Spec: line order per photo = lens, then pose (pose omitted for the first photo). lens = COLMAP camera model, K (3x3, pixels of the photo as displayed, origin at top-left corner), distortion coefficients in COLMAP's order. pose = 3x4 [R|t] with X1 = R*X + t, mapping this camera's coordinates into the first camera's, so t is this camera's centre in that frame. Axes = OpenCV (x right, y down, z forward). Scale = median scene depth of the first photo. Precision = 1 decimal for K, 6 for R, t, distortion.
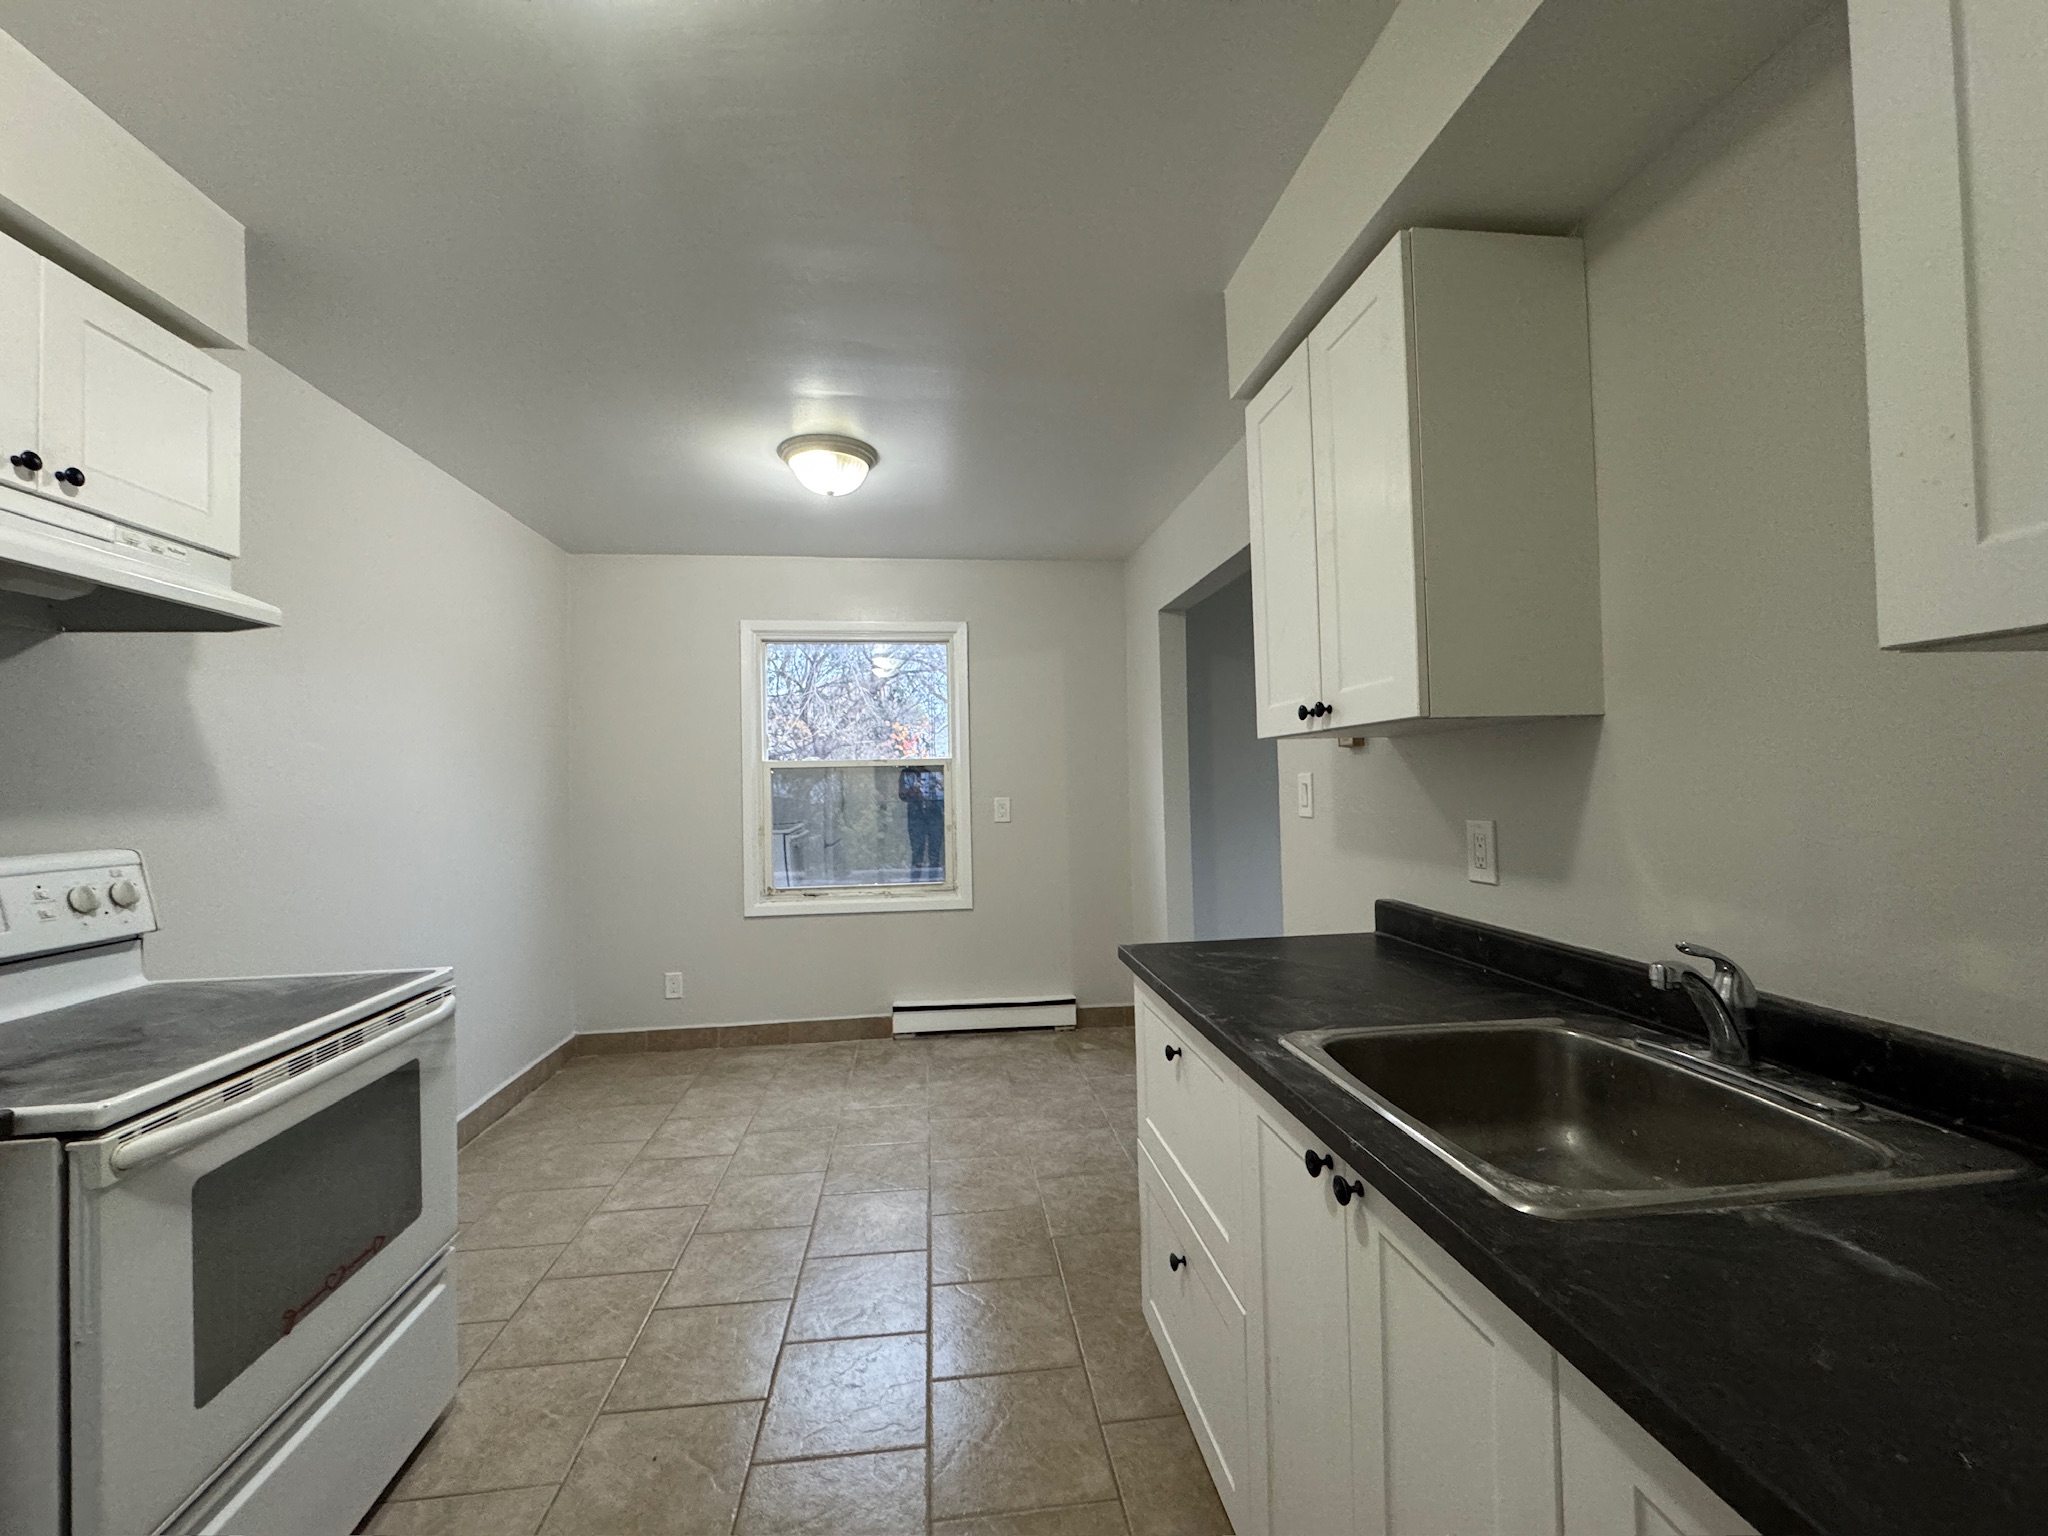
lens RADIAL K [[816.2, 0, 1023.3], [0, 816.2, 766.4], [0, 0, 1]] dist [-0.005478, 0.000424]
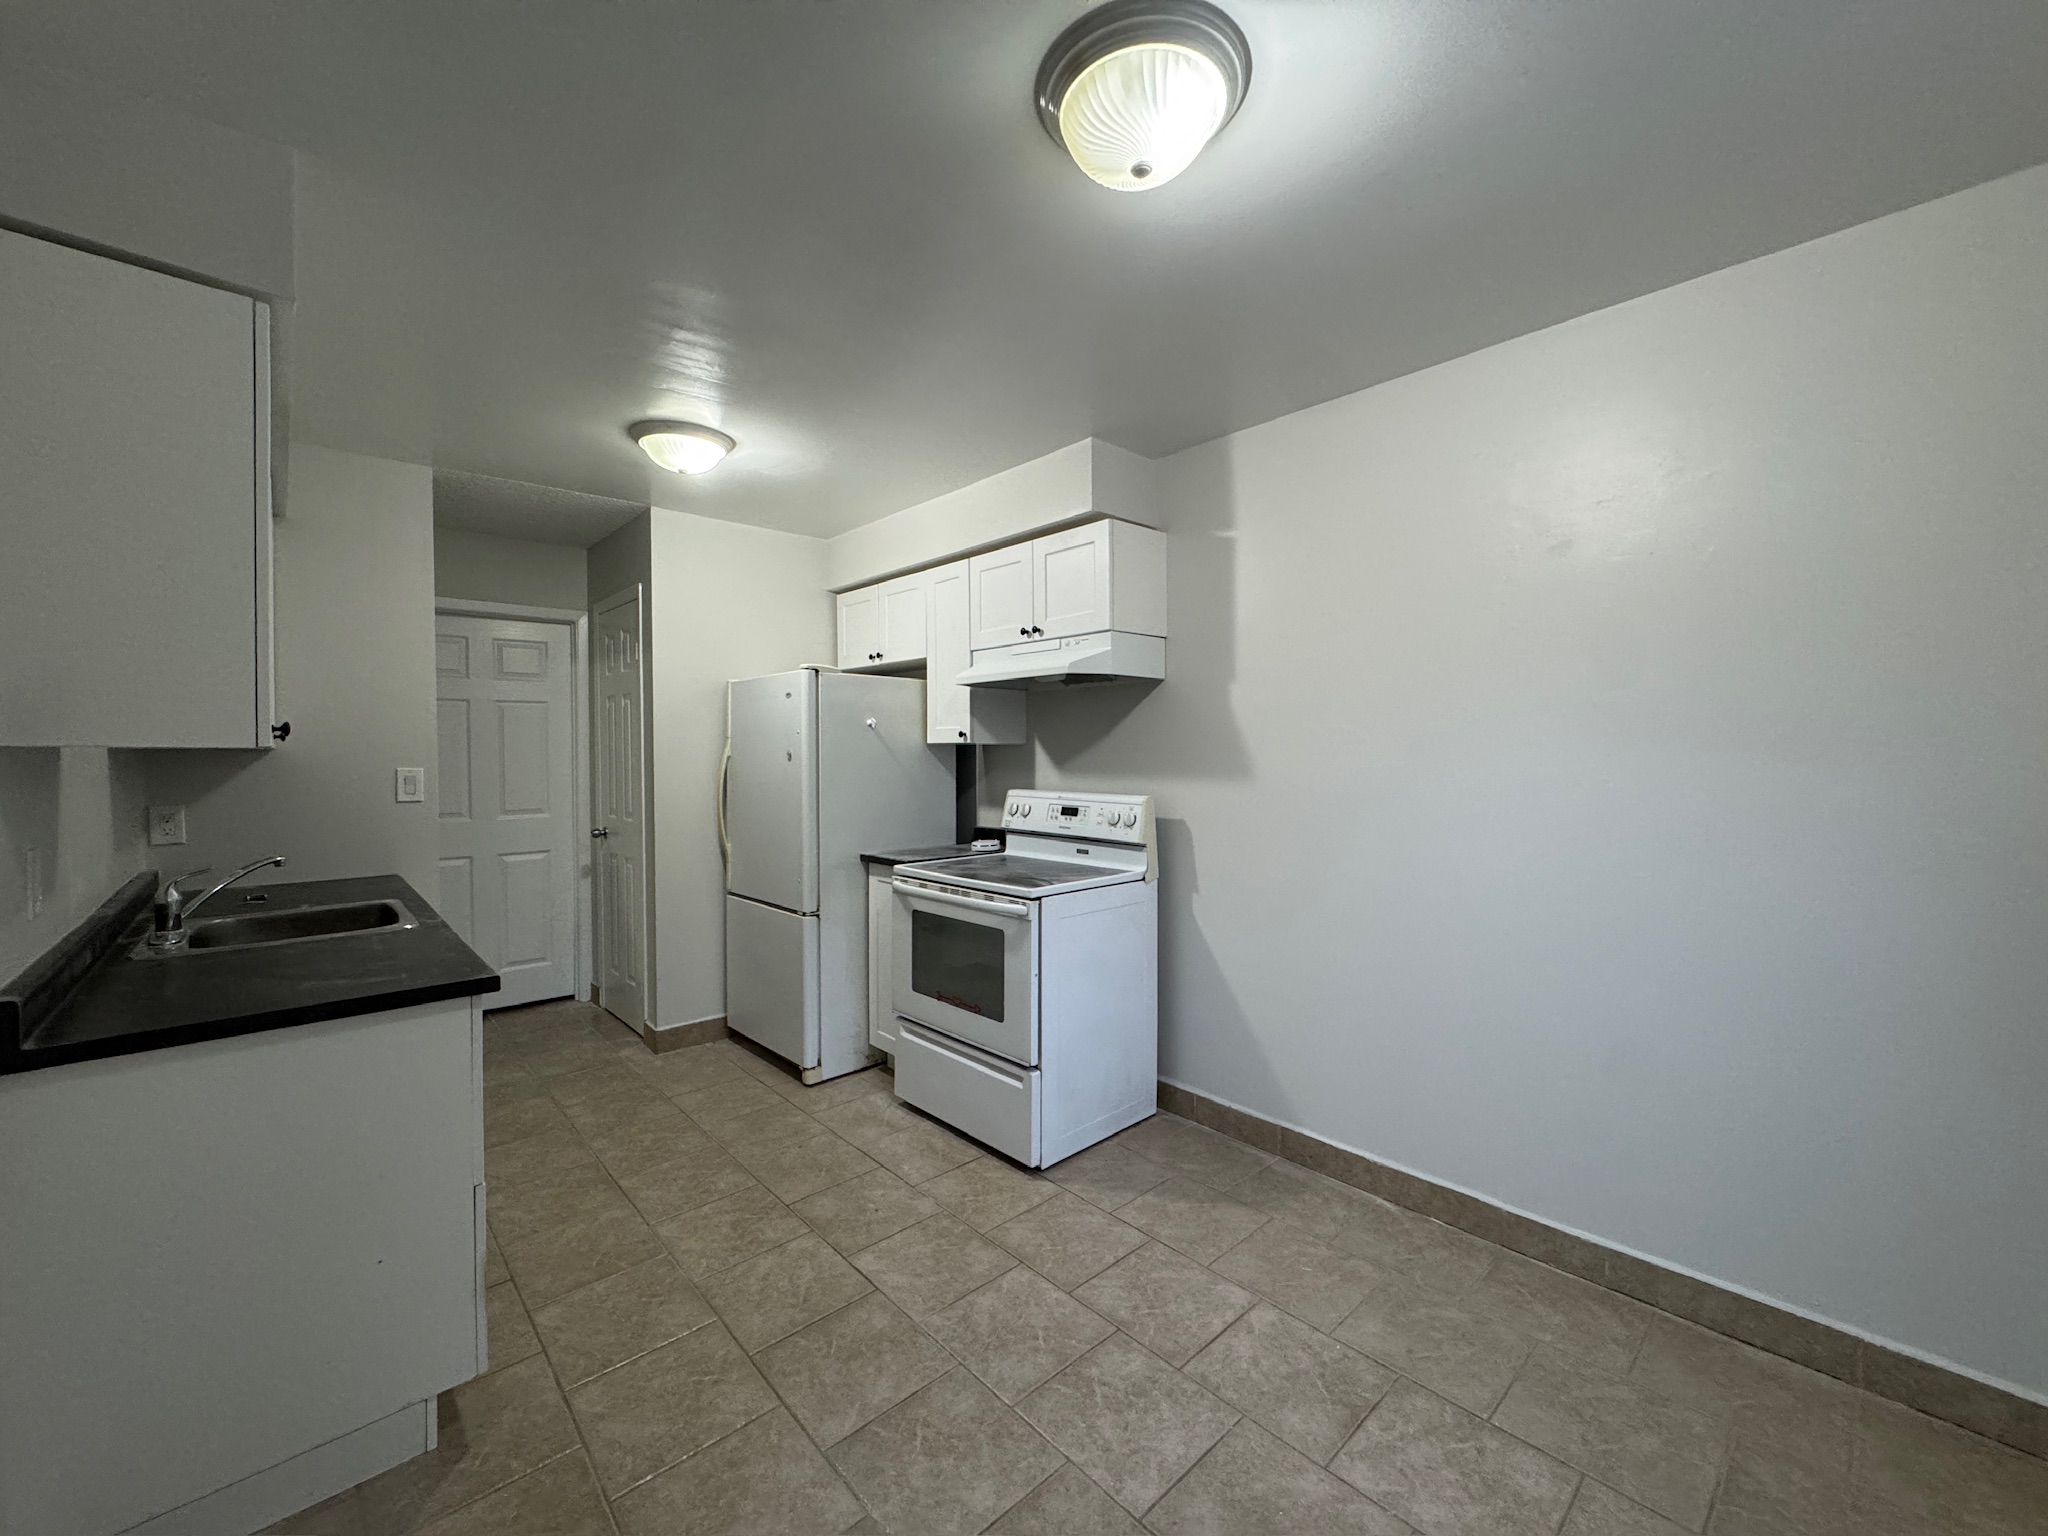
lens RADIAL K [[816.2, 0, 1023.4], [0, 816.2, 753.2], [0, 0, 1]] dist [-0.005478, 0.000424]
pose [[-0.810517, 0.025436, -0.585163, 0.153563], [0.030588, 0.999531, 0.001079, -0.005640], [0.584916, -0.017024, -0.810915, 1.846525]]
